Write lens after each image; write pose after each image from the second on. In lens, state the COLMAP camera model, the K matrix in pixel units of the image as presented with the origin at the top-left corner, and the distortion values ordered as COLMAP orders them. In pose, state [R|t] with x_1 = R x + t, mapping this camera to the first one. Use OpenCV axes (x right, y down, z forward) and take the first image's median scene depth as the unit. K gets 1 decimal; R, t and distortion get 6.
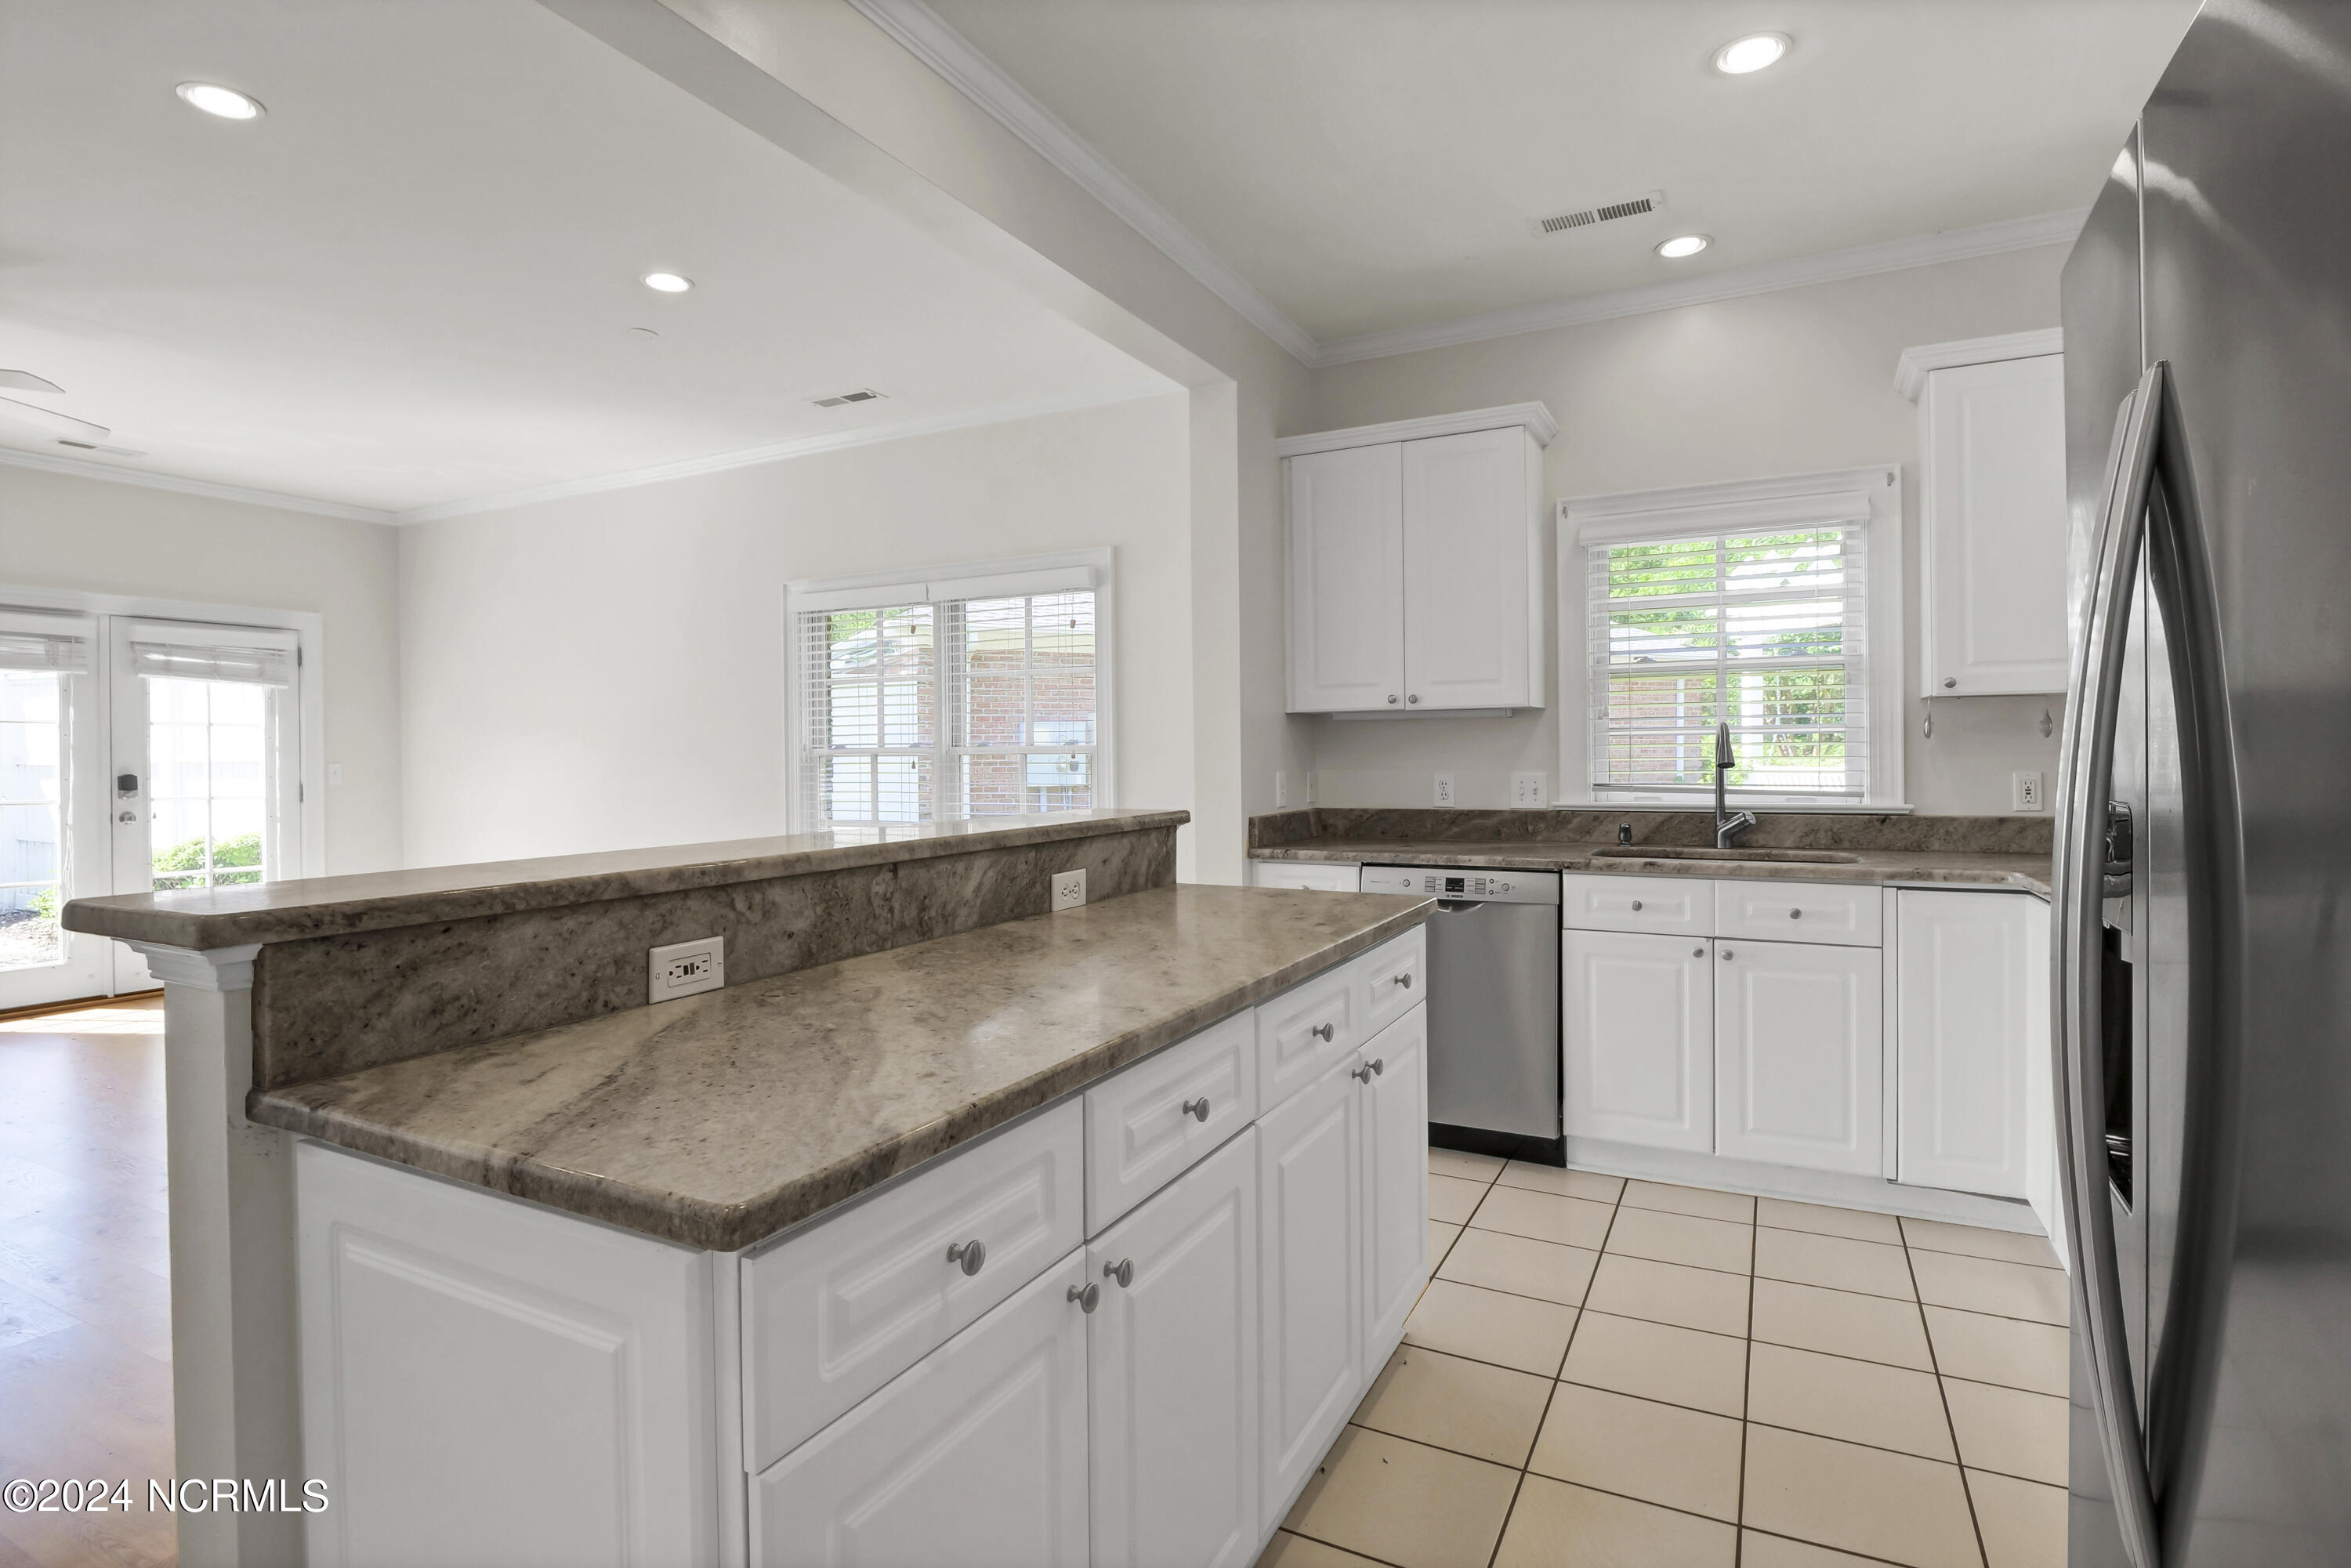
lens RADIAL K [[1174.1, 0, 1177.9], [0, 1174.1, 767.9], [0, 0, 1]] dist [-0.010606, -0.000476]
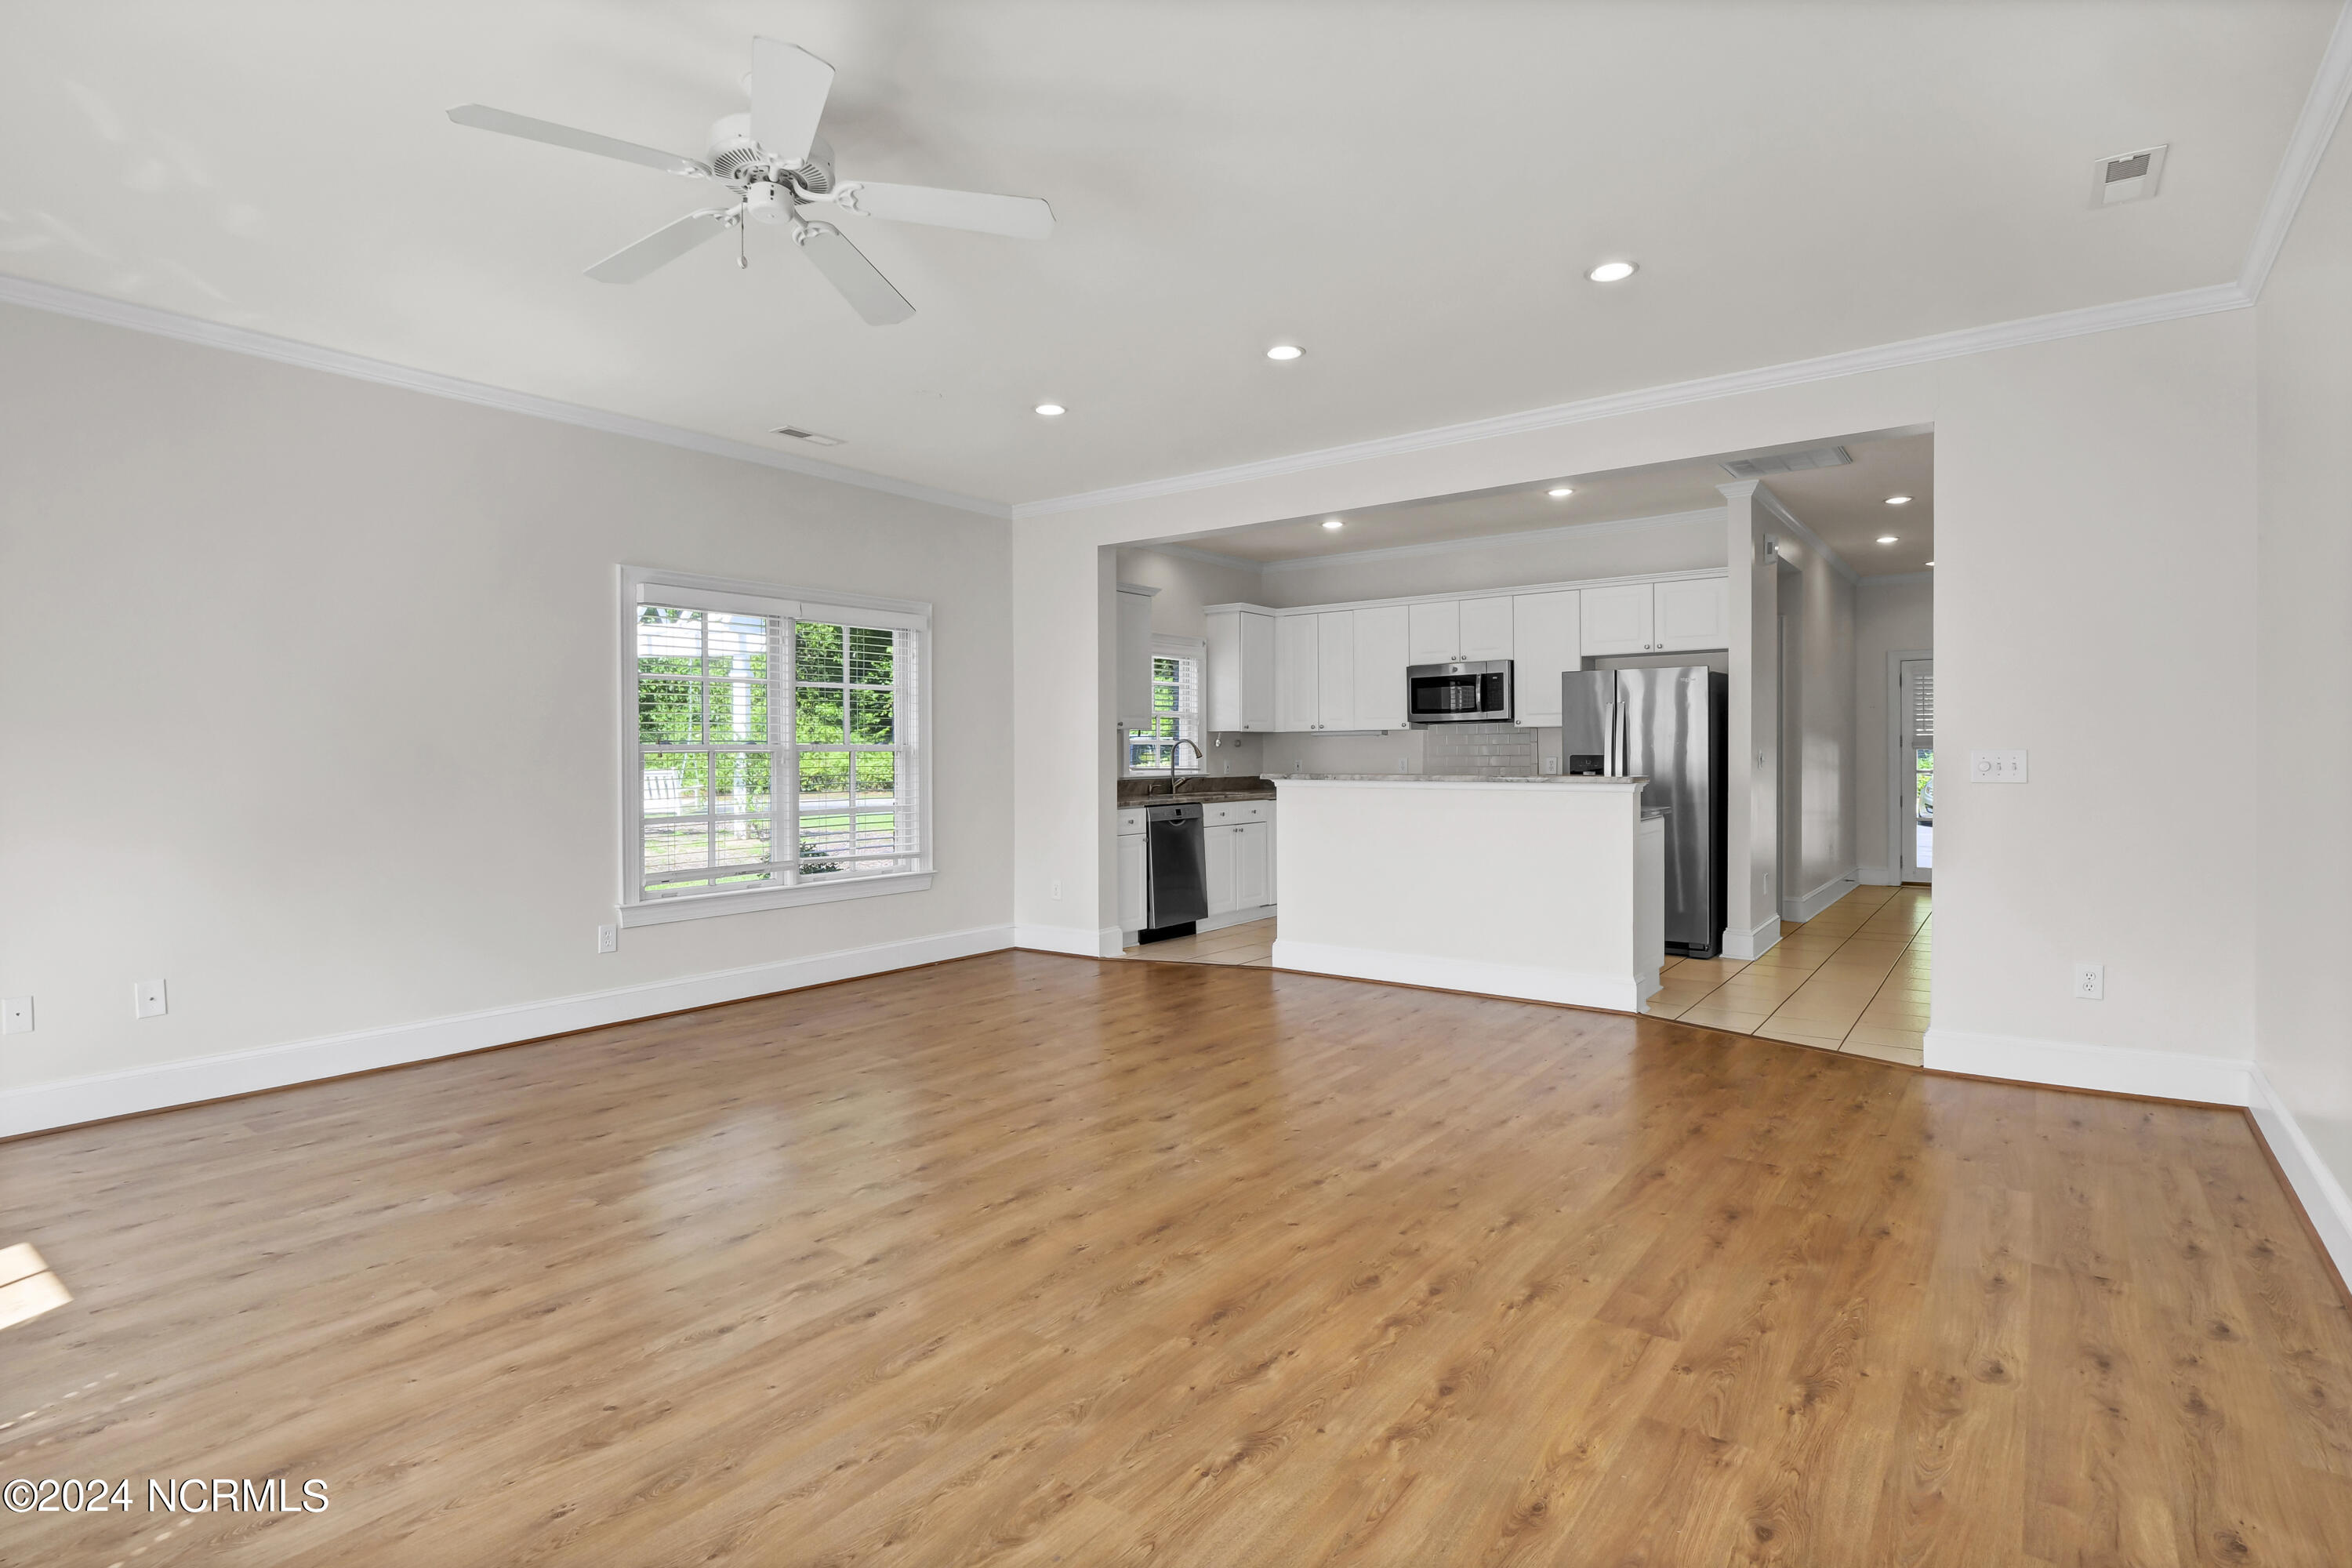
lens RADIAL K [[1174.7, 0, 1163.4], [0, 1174.7, 747.8], [0, 0, 1]] dist [-0.010606, -0.000476]
pose [[0.179941, 0.016177, 0.983544, -1.845257], [0.016508, 0.999674, -0.019462, 0.022561], [-0.983539, 0.019739, 0.179615, 0.621303]]
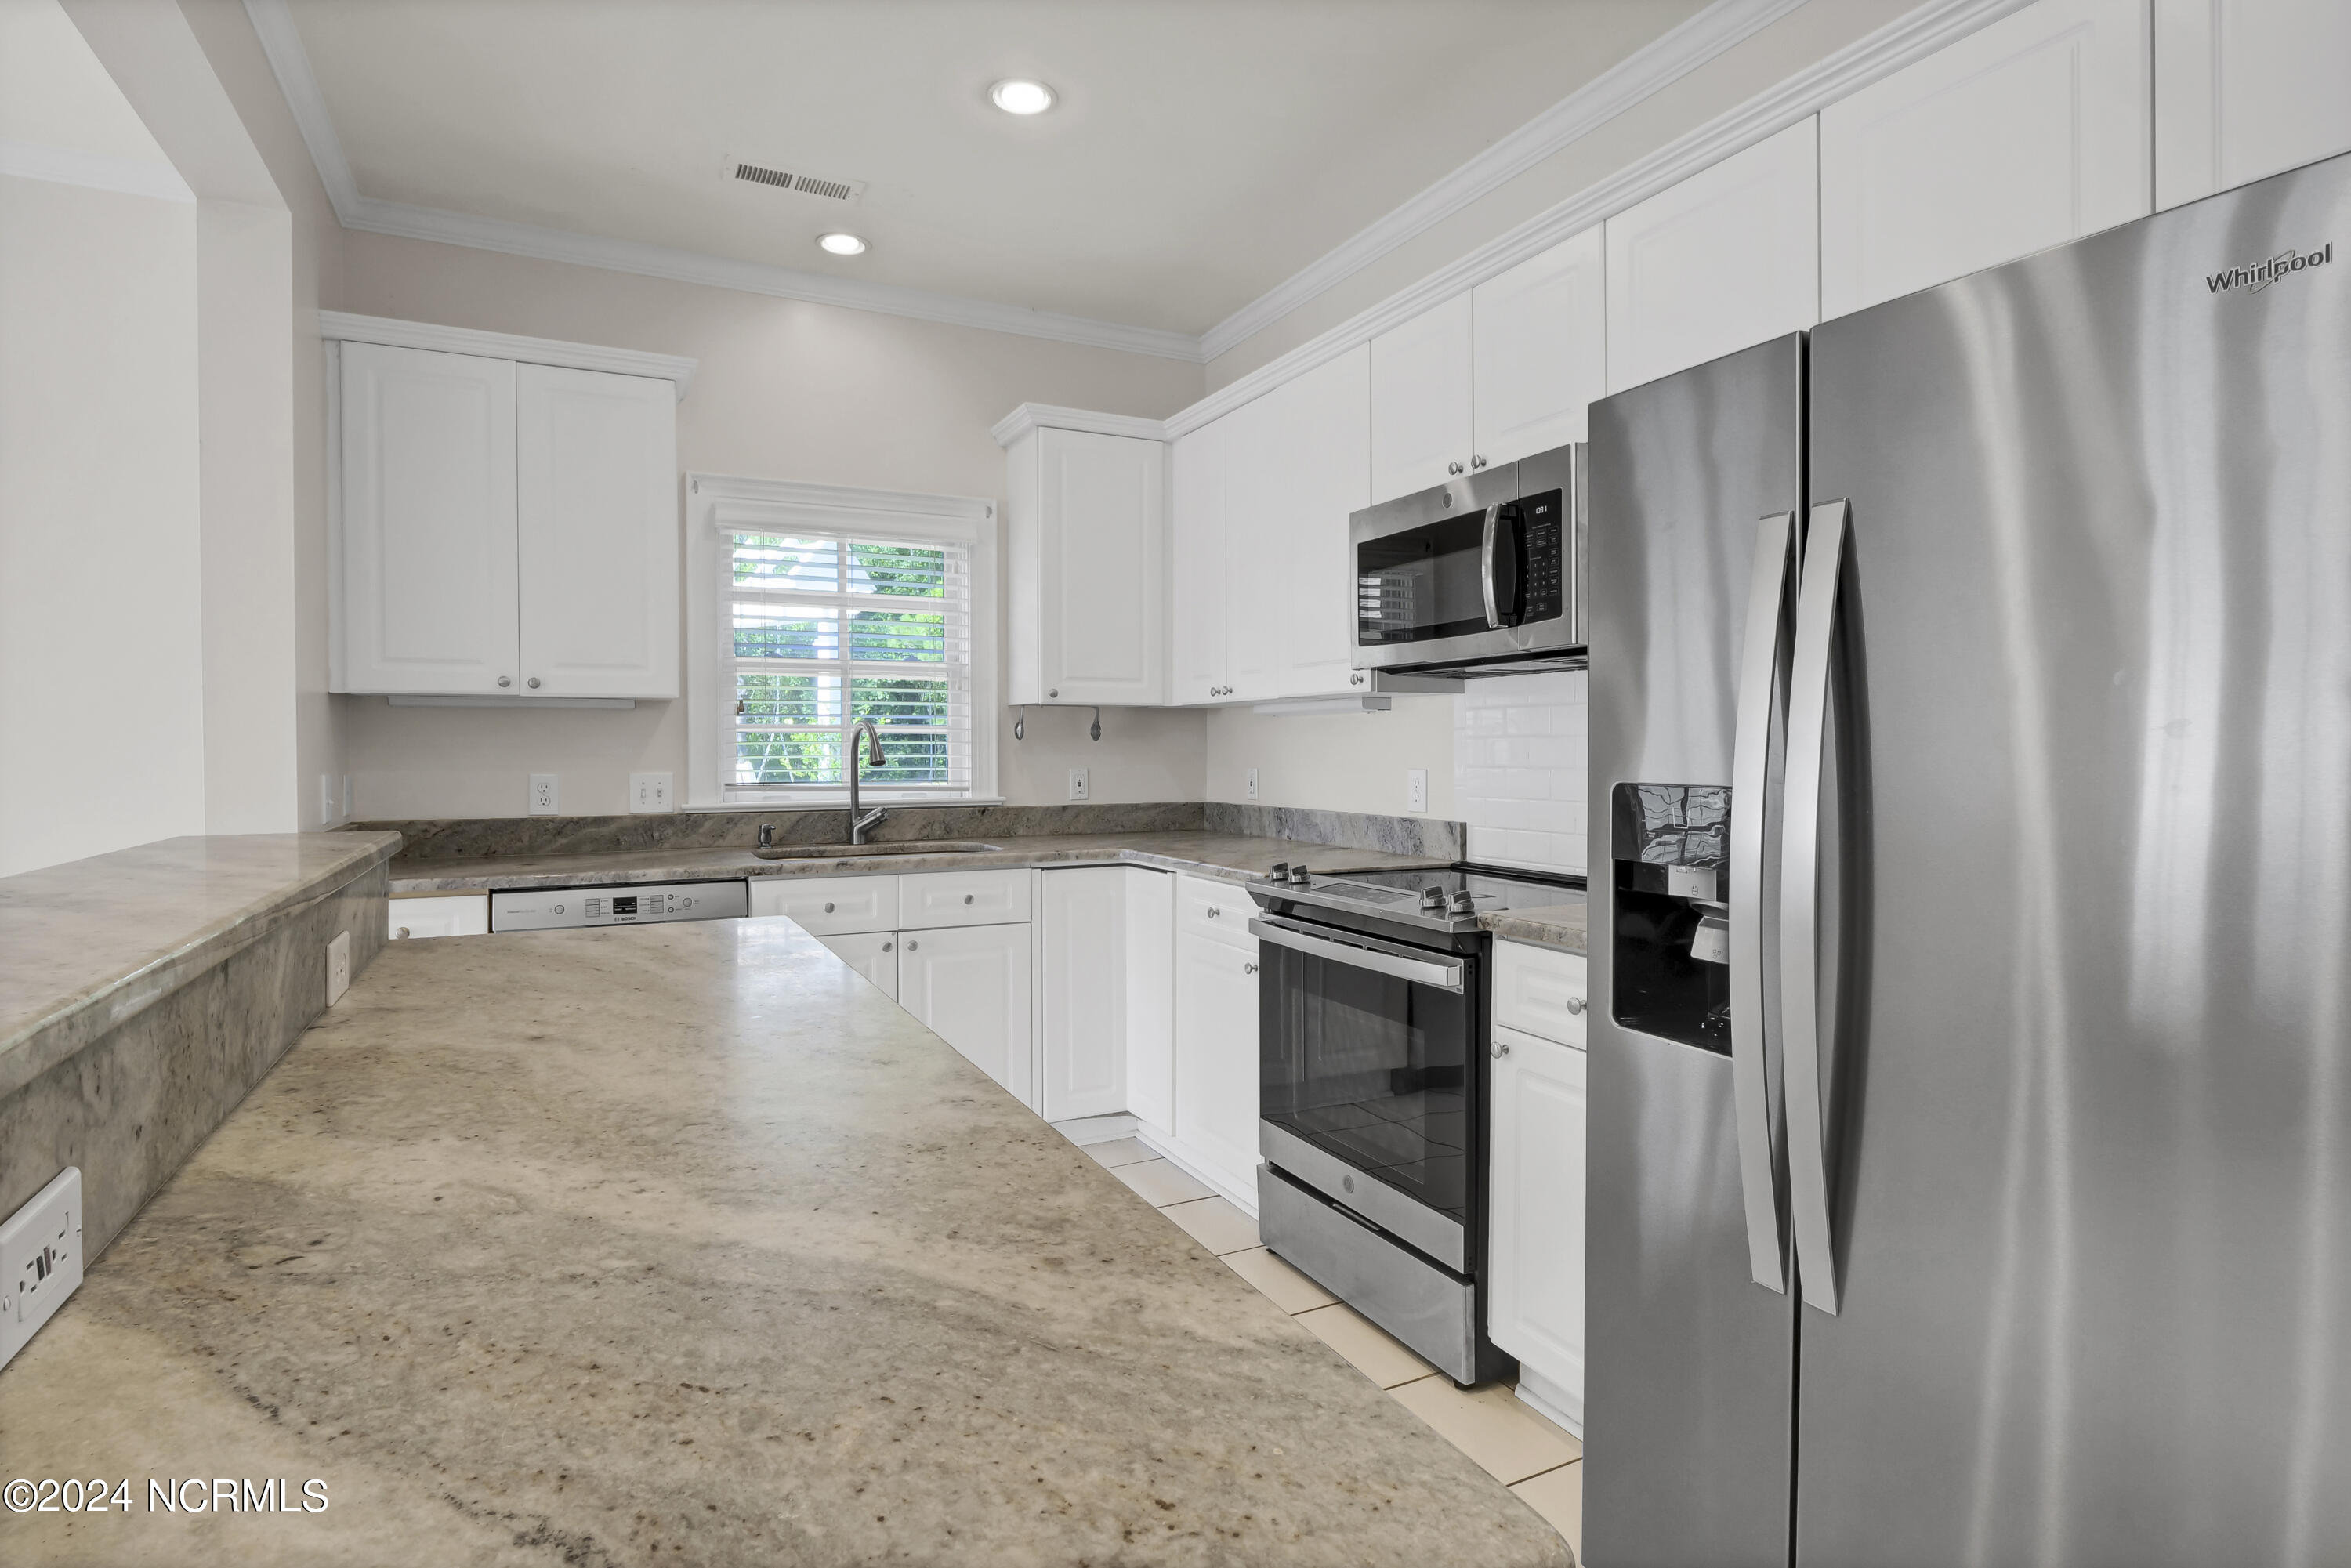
lens RADIAL K [[1174.1, 0, 1157.0], [0, 1174.1, 776.1], [0, 0, 1]] dist [-0.010606, -0.000476]
pose [[0.591388, -0.011615, 0.806304, -0.214018], [0.004712, 0.999929, 0.010948, -0.001046], [-0.806373, -0.002675, 0.591401, 0.185323]]
